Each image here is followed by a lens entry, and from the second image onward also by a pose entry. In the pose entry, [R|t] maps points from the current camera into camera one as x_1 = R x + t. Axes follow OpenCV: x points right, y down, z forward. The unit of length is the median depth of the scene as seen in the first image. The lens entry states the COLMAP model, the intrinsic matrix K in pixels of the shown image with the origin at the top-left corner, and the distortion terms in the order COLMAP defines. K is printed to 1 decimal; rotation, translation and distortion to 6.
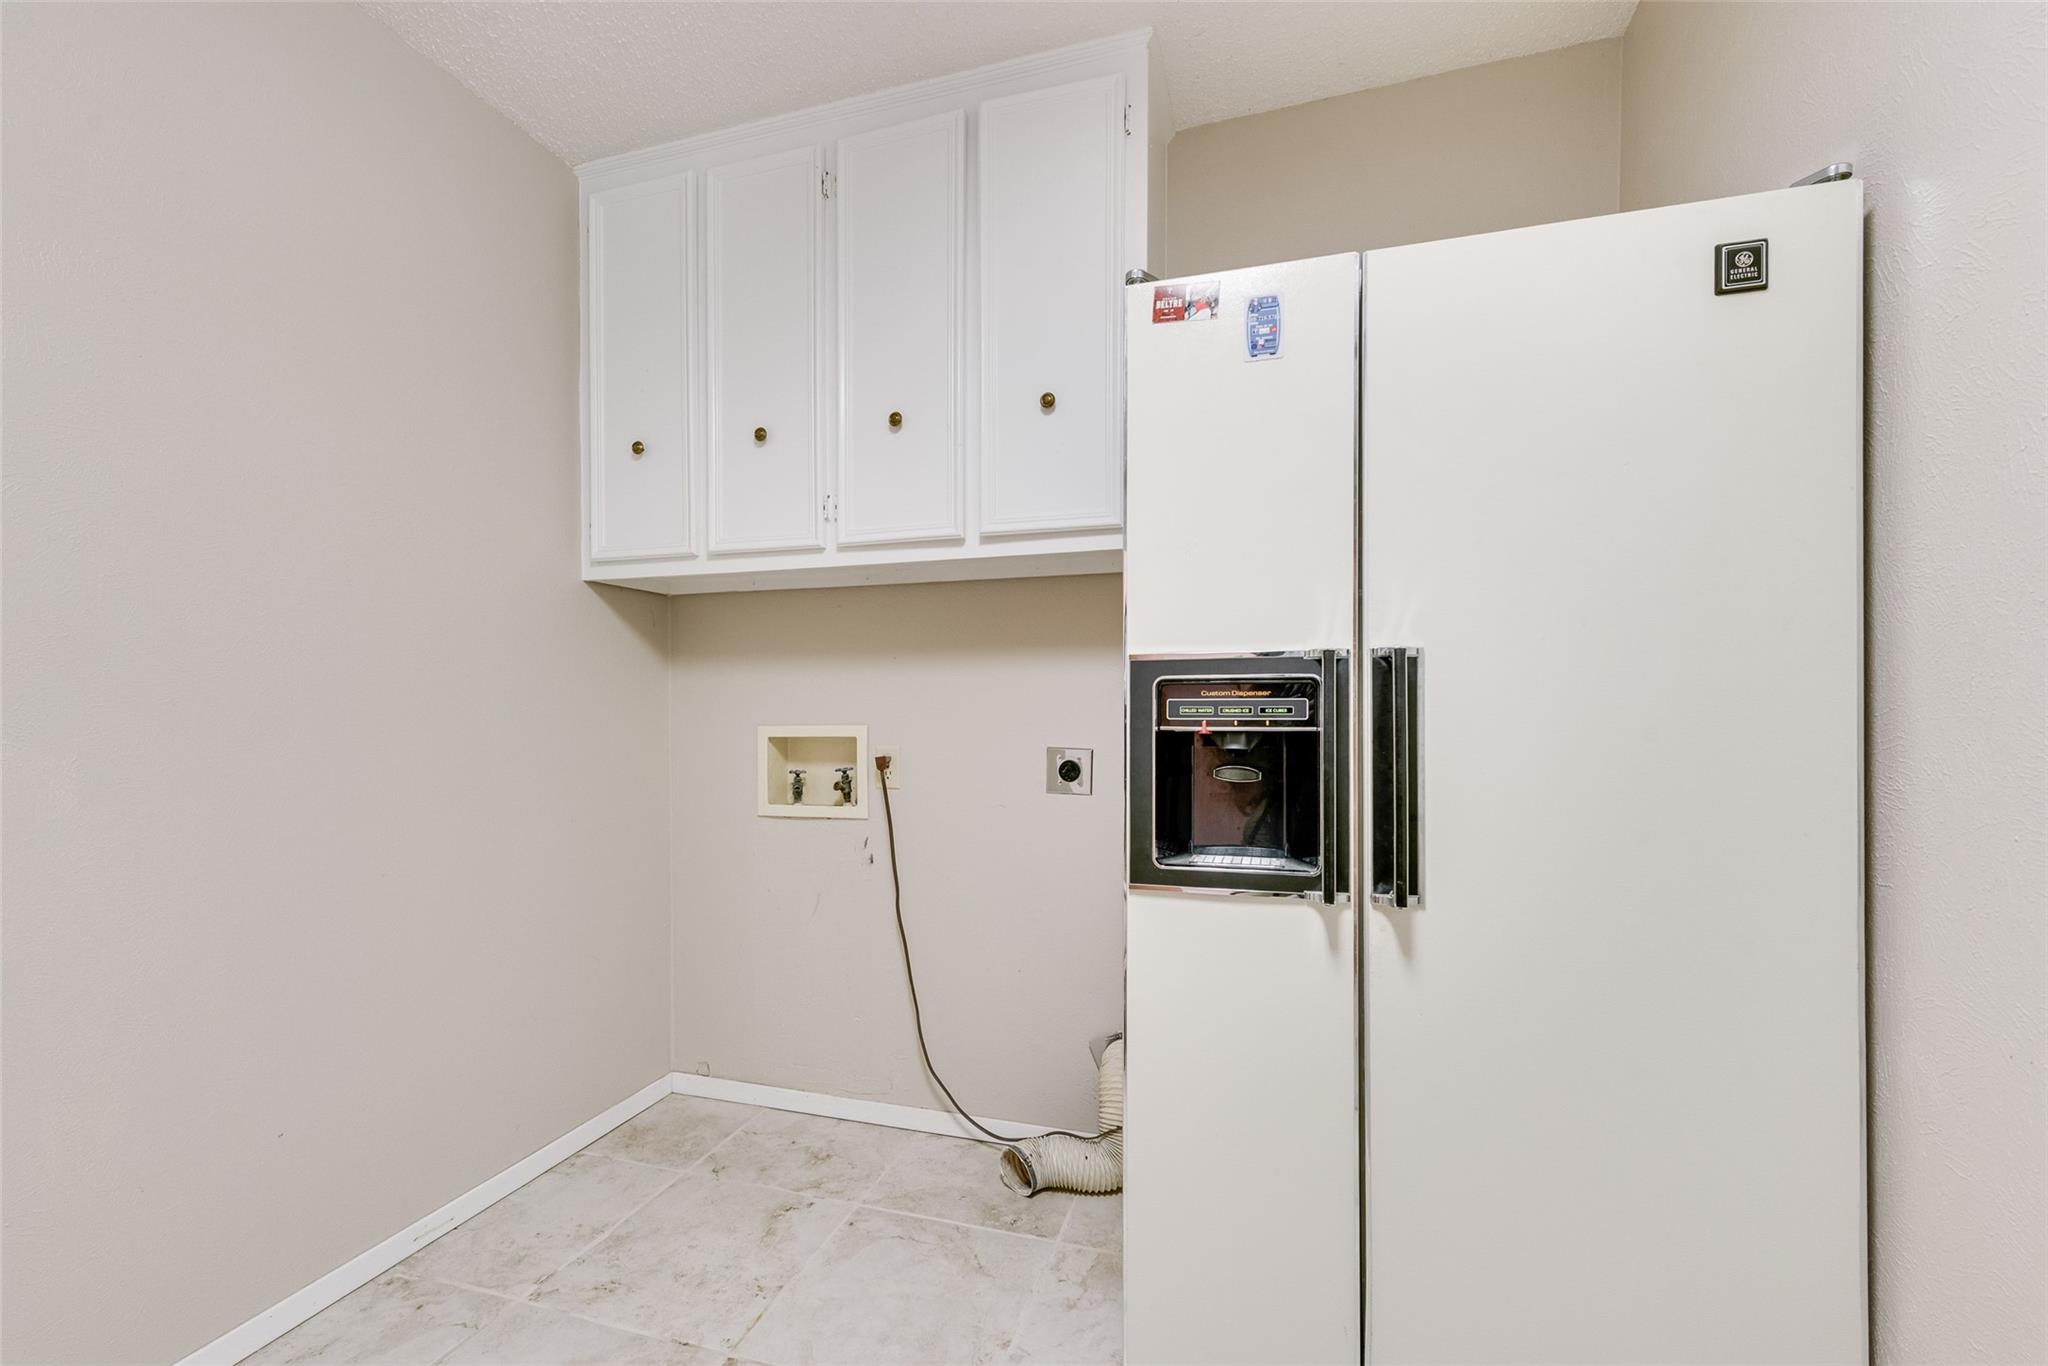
lens RADIAL K [[798.5, 0, 1030.2], [0, 798.5, 700.1], [0, 0, 1]] dist [0.019365, -0.006273]
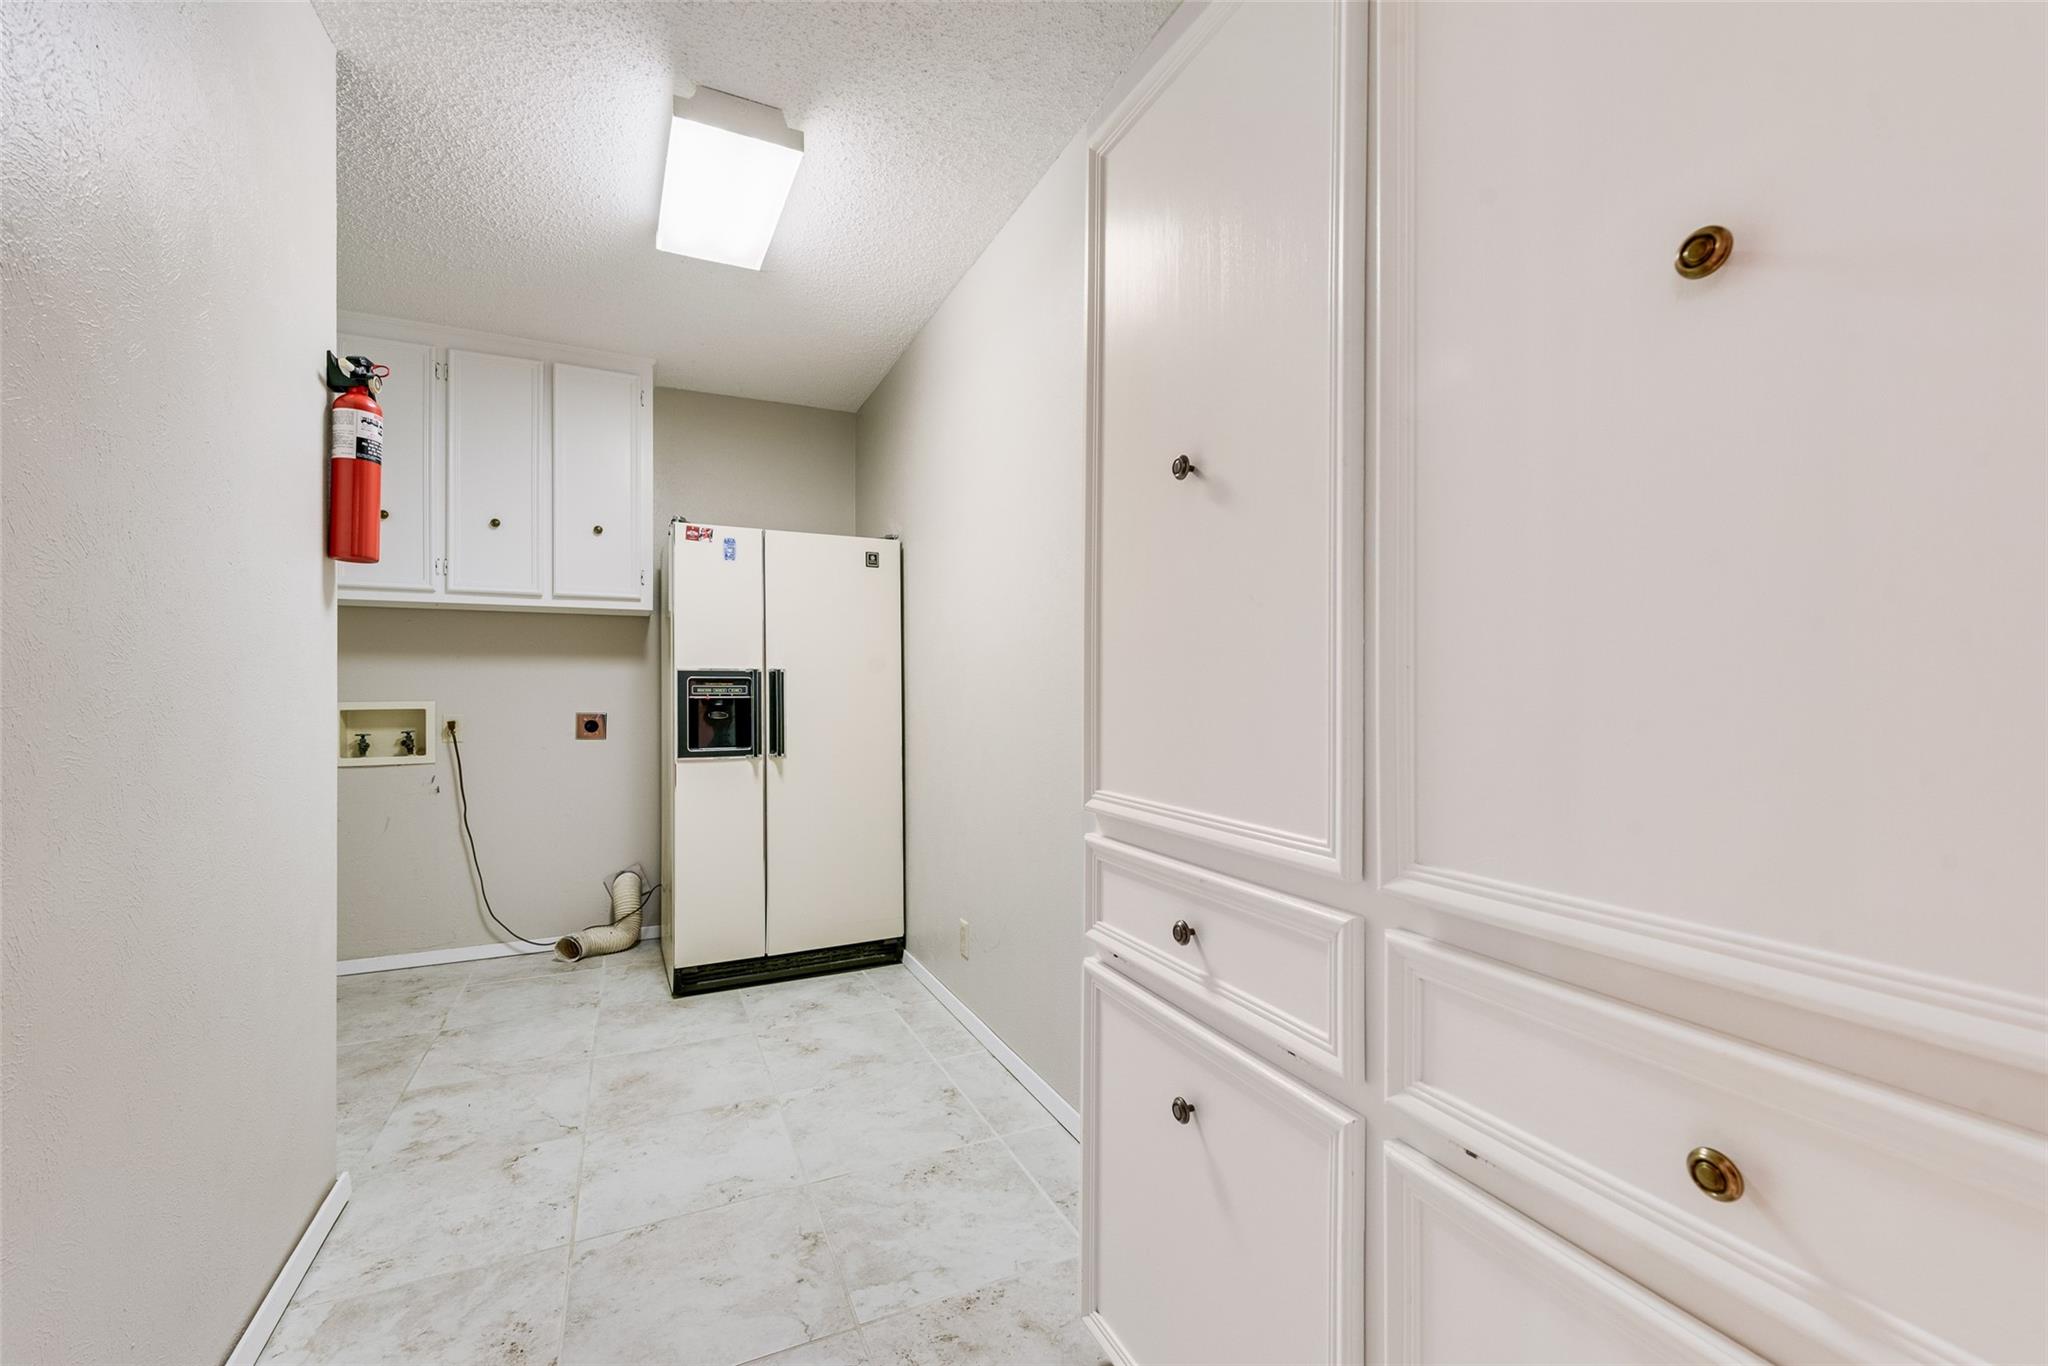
lens RADIAL K [[798.5, 0, 1030.2], [0, 798.5, 700.1], [0, 0, 1]] dist [0.019365, -0.006273]
pose [[0.720400, -0.012073, 0.693453, -0.773819], [-0.006977, 0.999672, 0.024652, -0.026491], [-0.693523, -0.022597, 0.720080, -1.495374]]
